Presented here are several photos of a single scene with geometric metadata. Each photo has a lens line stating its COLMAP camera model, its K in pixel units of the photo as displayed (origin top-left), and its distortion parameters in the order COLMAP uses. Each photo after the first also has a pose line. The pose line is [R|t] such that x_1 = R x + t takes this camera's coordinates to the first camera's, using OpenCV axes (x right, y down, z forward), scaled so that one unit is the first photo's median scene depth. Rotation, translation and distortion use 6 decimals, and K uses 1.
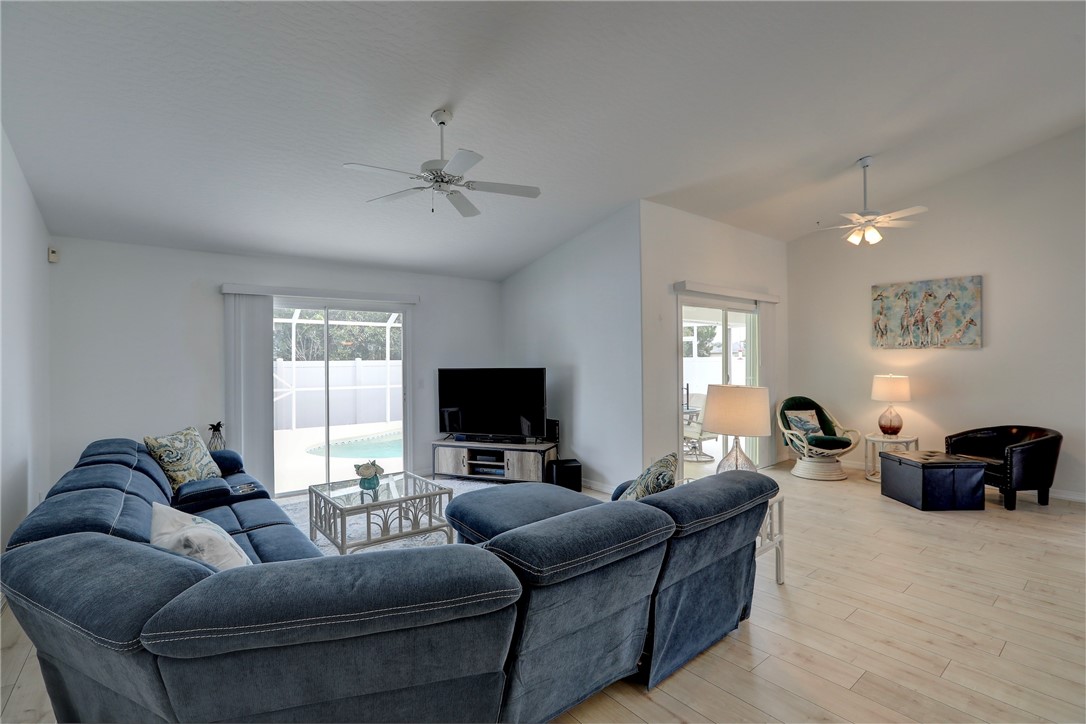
lens RADIAL K [[490.0, 0, 544.7], [0, 490.0, 359.4], [0, 0, 1]] dist [-0.049578, 0.016293]
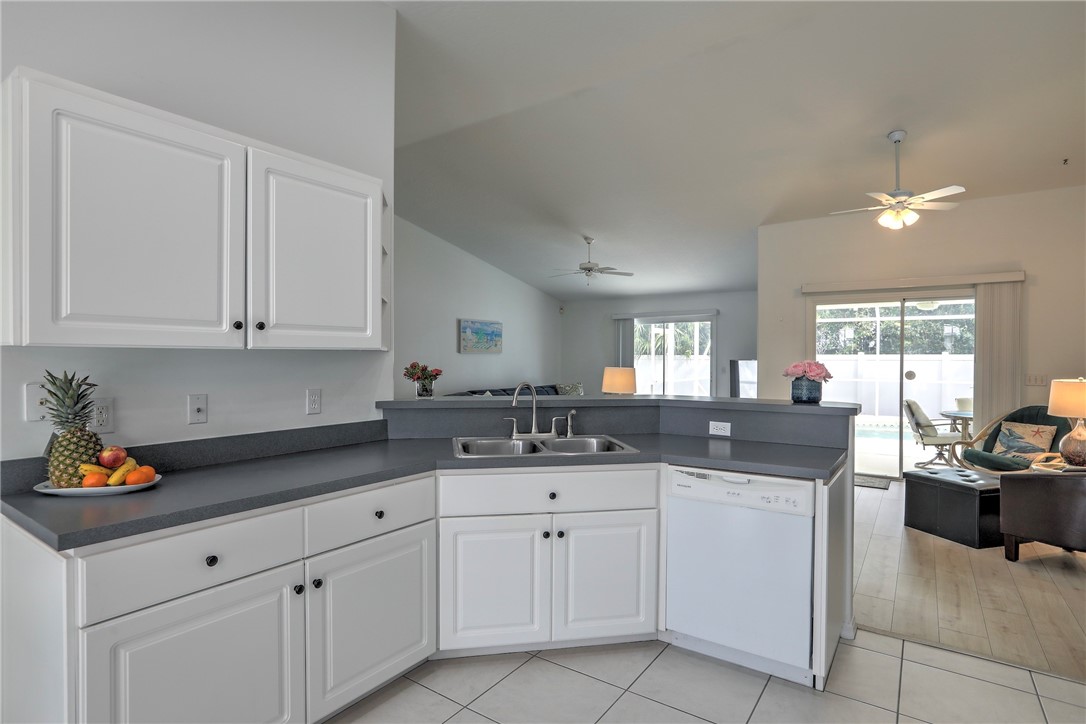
lens RADIAL K [[556.9, 0, 538.2], [0, 556.9, 357.9], [0, 0, 1]] dist [-0.031132, 0.017713]
pose [[0.285269, 0.011725, -0.958376, 1.263277], [-0.004032, 0.999931, 0.011034, -0.002105], [0.958439, 0.000717, 0.285296, 0.040104]]
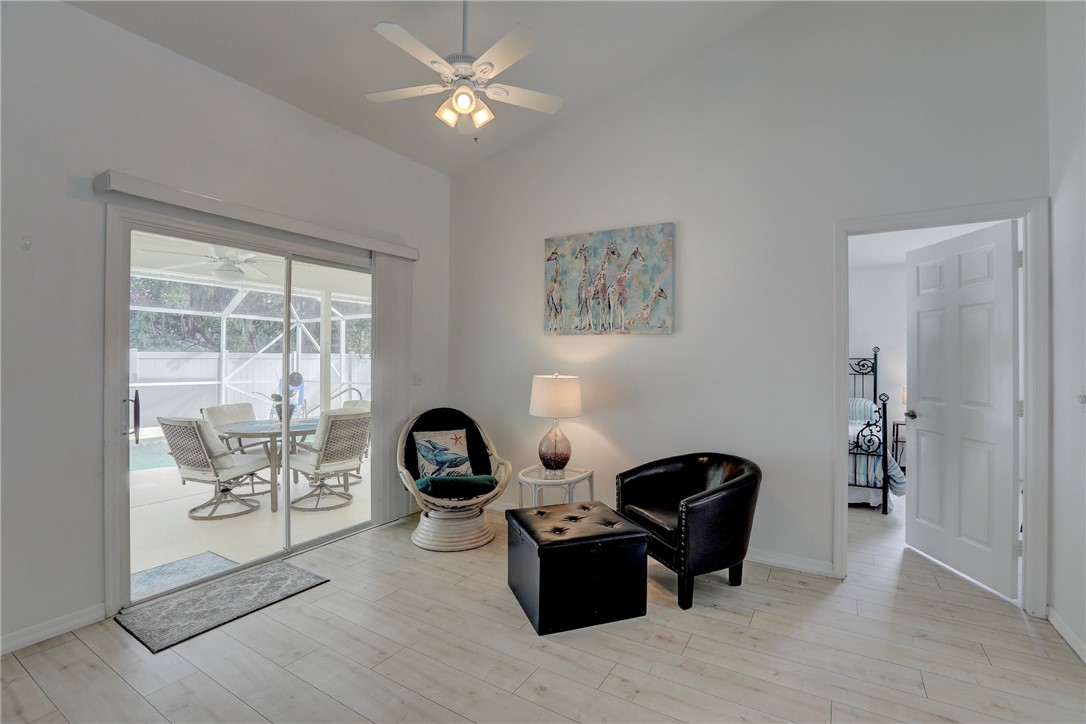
lens RADIAL K [[490.0, 0, 544.7], [0, 490.0, 359.4], [0, 0, 1]] dist [-0.049578, 0.016293]
pose [[0.938047, 0.011212, 0.346328, 0.488512], [-0.011156, 0.999935, -0.002155, 0.014518], [-0.346330, -0.001842, 0.938111, 0.403422]]
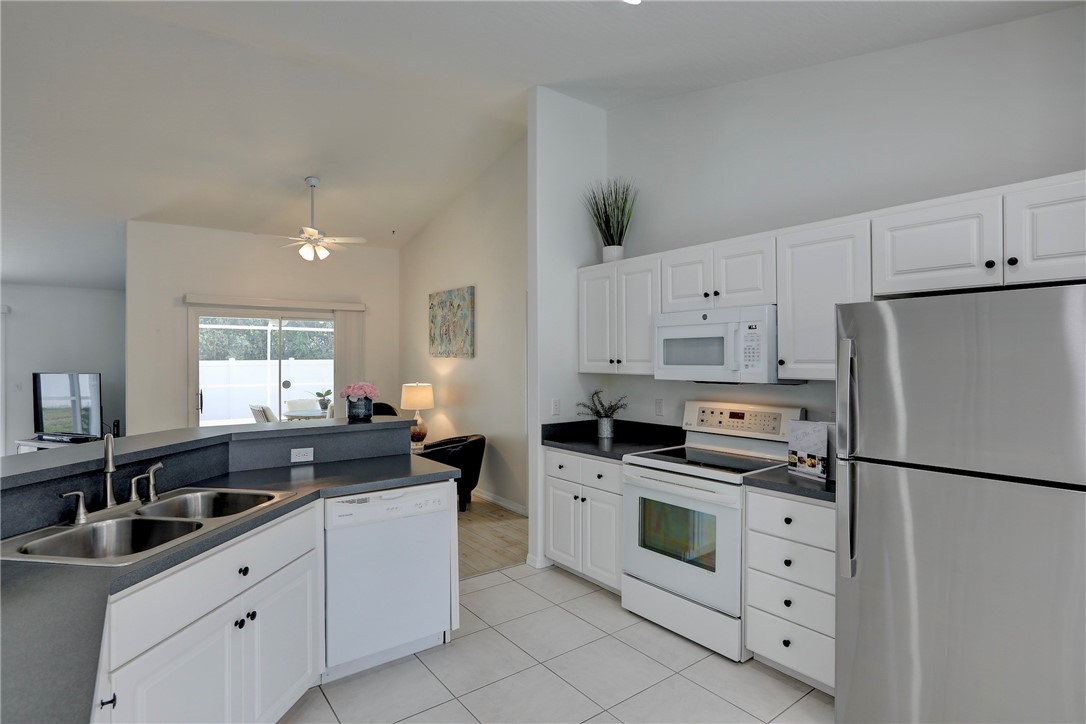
lens RADIAL K [[556.9, 0, 538.2], [0, 556.9, 357.9], [0, 0, 1]] dist [-0.031132, 0.017713]
pose [[0.999340, 0.004977, -0.035996, 1.032384], [-0.004908, 0.999986, 0.002019, -0.024993], [0.036005, -0.001841, 0.999350, -0.171567]]
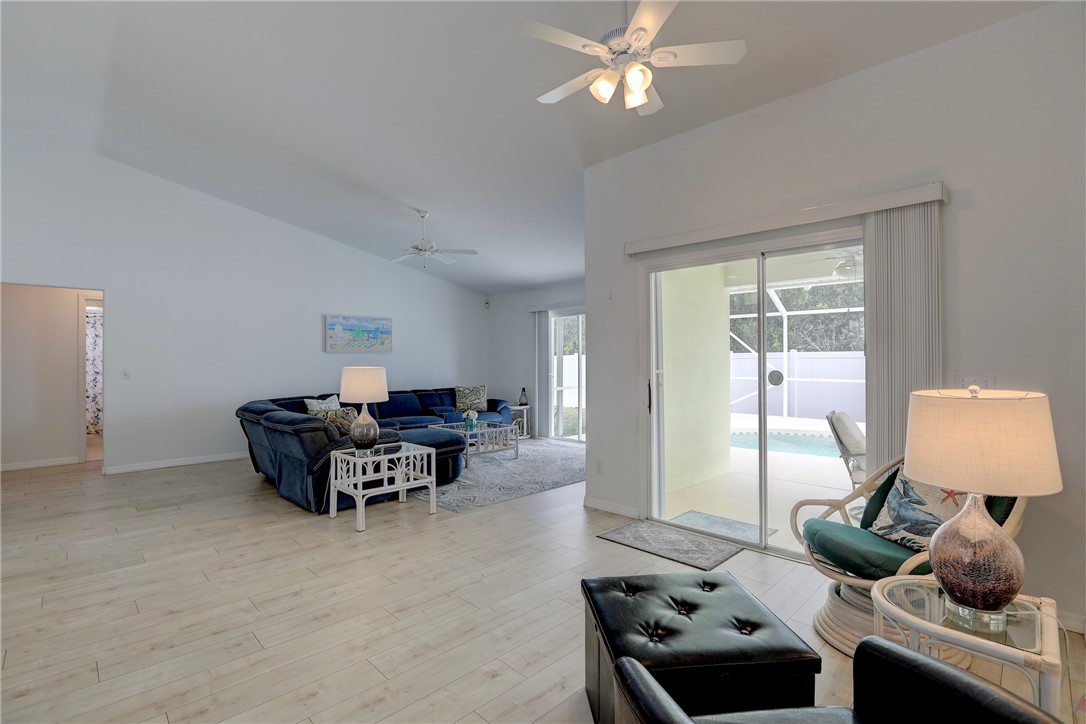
lens RADIAL K [[502.9, 0, 537.2], [0, 502.9, 353.6], [0, 0, 1]] dist [-0.028973, 0.000072]
pose [[0.105260, -0.001775, -0.994443, 0.989217], [0.006565, 0.999978, -0.001090, 0.011183], [0.994423, -0.006413, 0.105269, 0.726793]]
